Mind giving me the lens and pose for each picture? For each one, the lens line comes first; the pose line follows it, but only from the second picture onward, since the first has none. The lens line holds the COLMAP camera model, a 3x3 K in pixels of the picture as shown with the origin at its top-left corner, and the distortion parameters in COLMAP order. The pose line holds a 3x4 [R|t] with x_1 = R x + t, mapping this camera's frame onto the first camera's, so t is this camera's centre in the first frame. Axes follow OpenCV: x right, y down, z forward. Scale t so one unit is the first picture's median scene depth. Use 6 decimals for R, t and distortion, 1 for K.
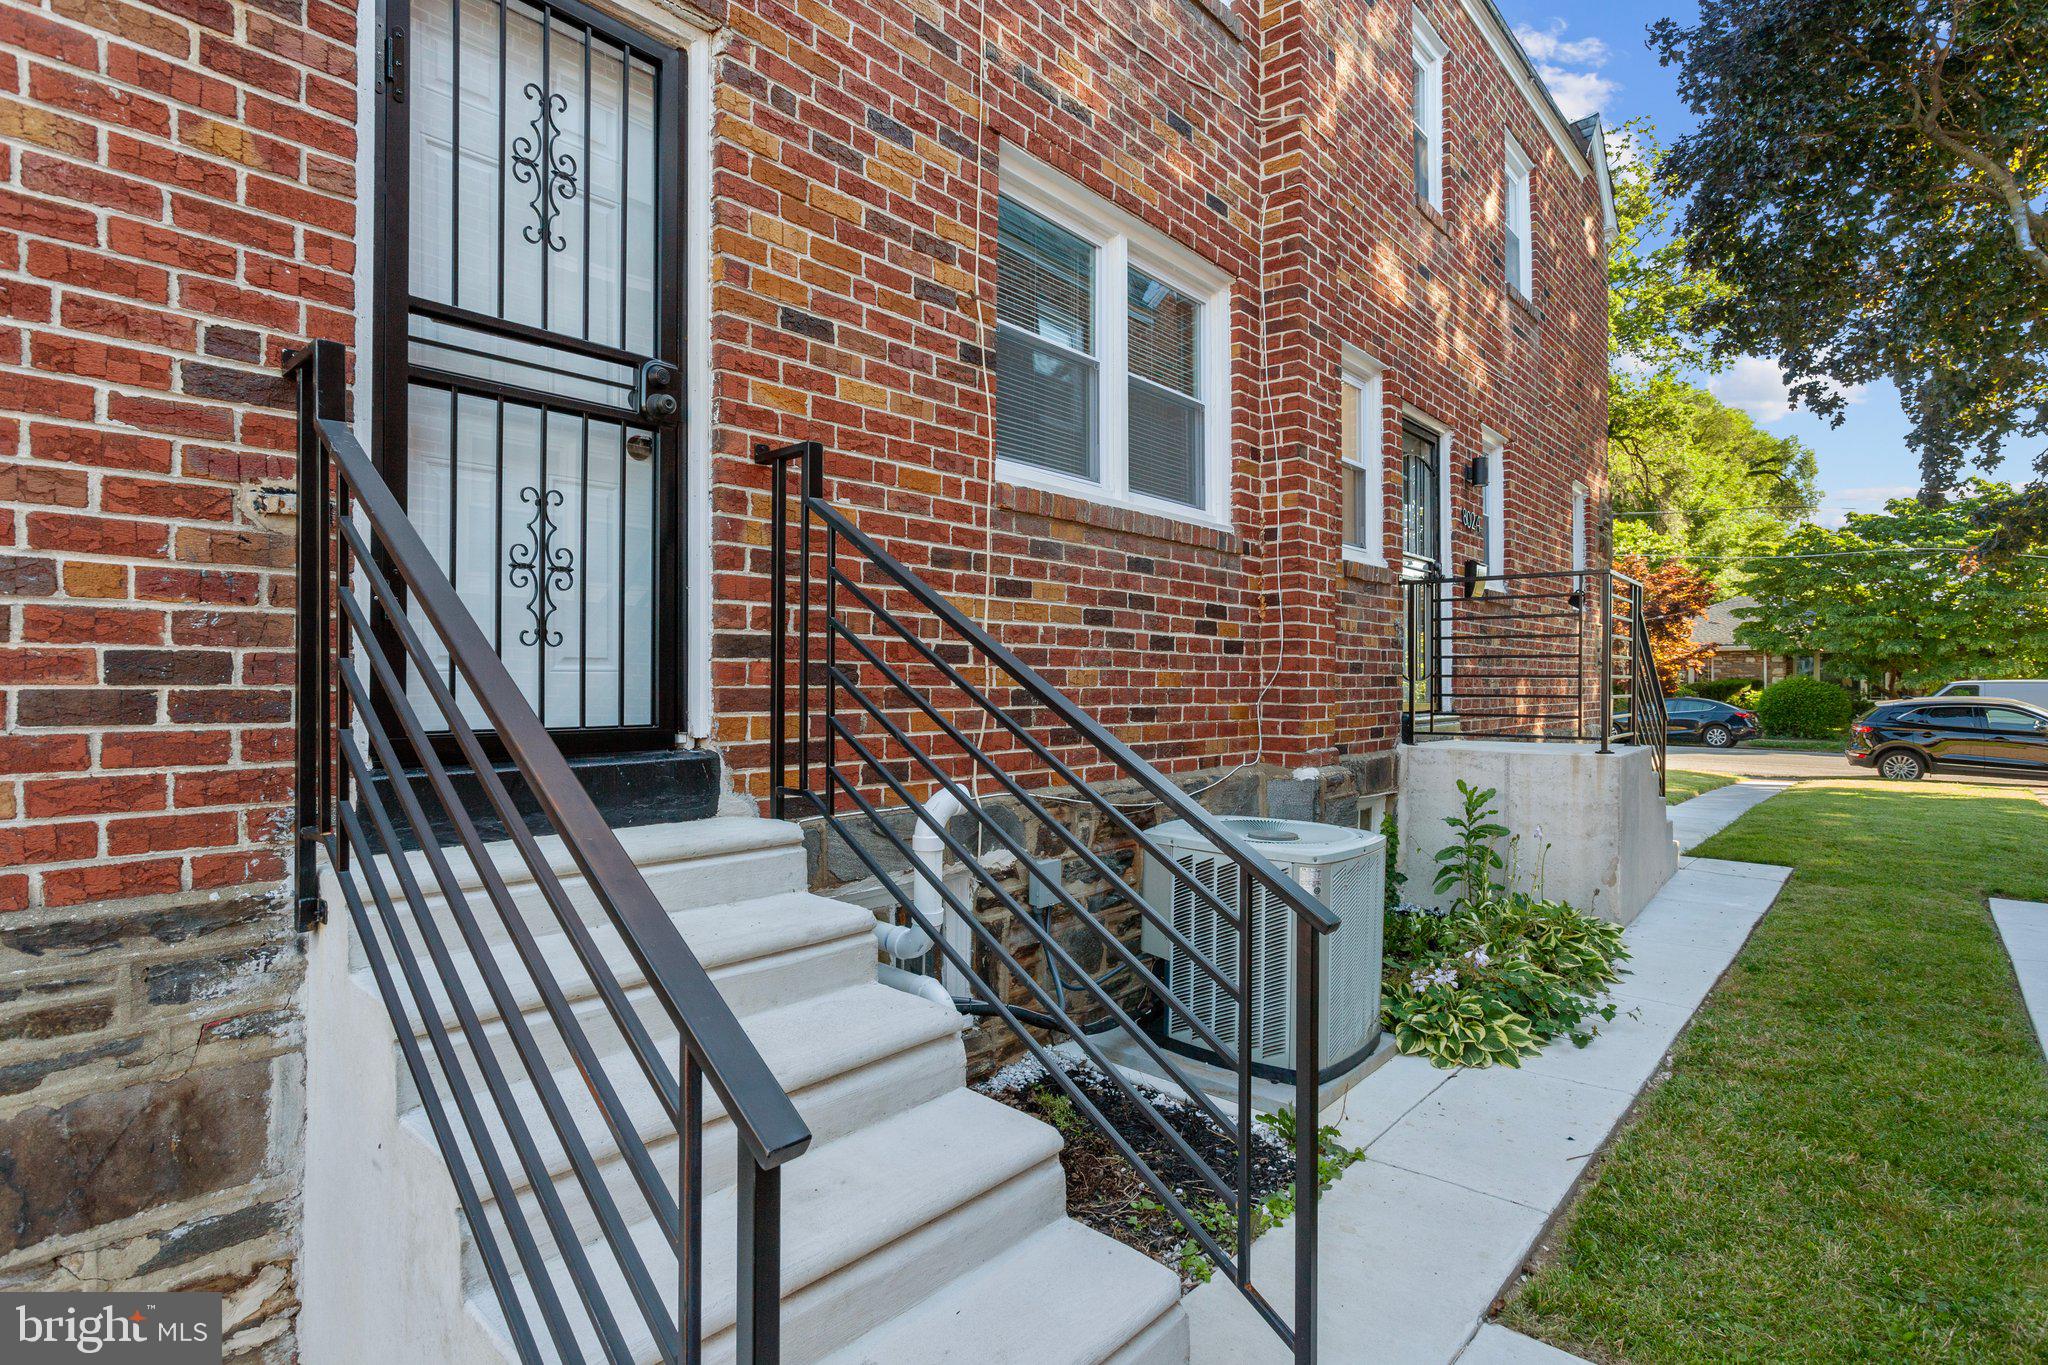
lens RADIAL K [[1027.8, 0, 1024.0], [0, 1027.8, 682.5], [0, 0, 1]] dist [-0.000317, 0.000269]
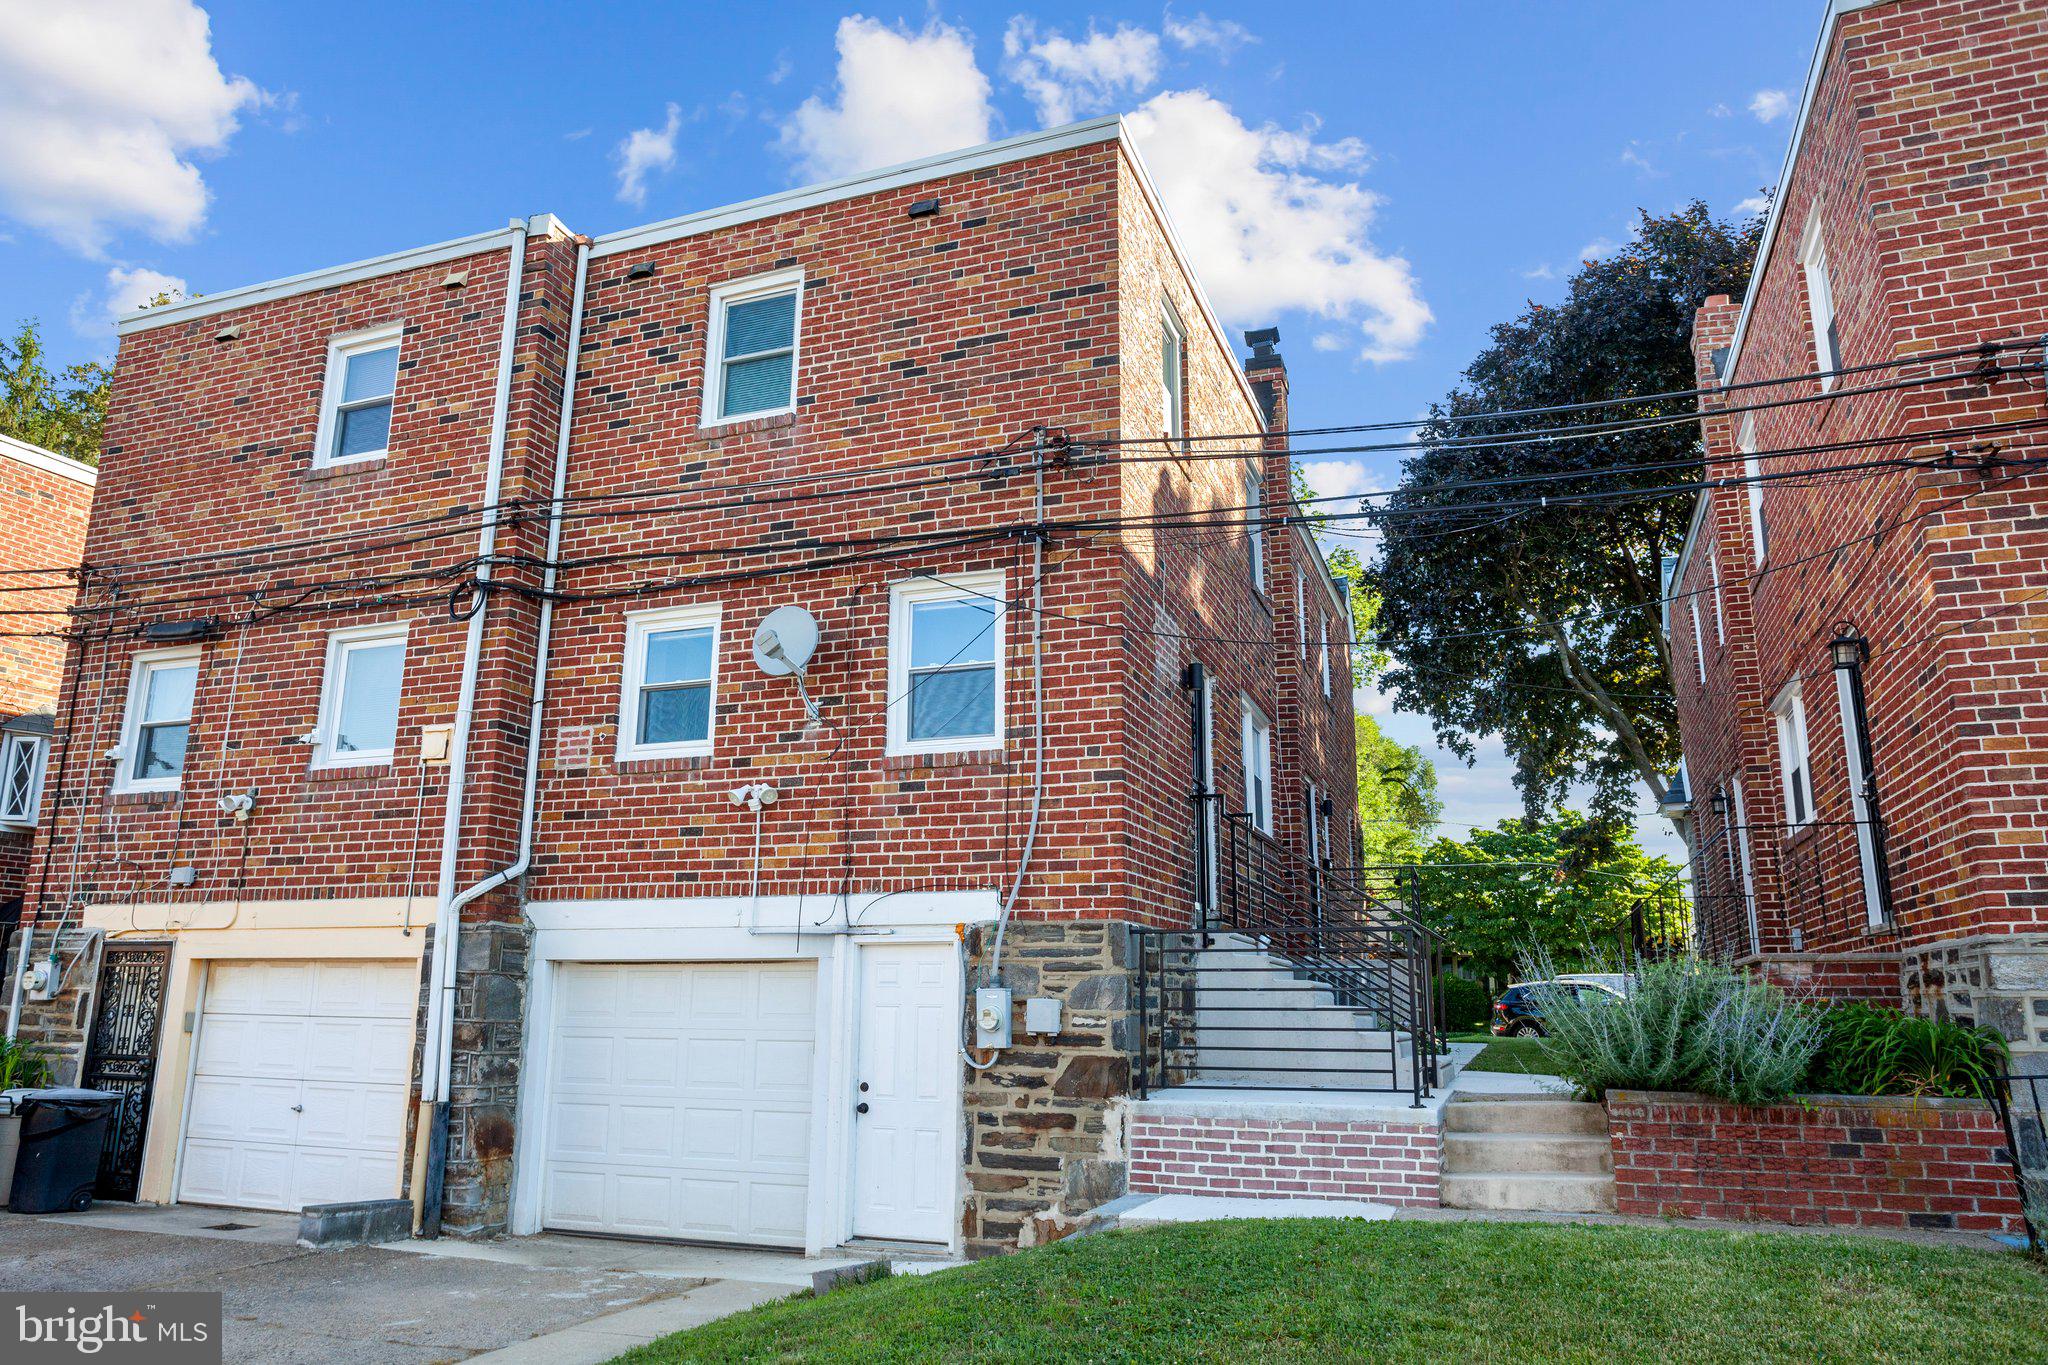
lens RADIAL K [[1361.1, 0, 1024.0], [0, 1361.1, 682.5], [0, 0, 1]] dist [-0.053550, 0.000087]
pose [[0.933453, 0.090106, 0.347197, -0.240635], [-0.007516, 0.972636, -0.232214, 0.035097], [-0.358620, 0.214152, 0.908587, -0.266323]]
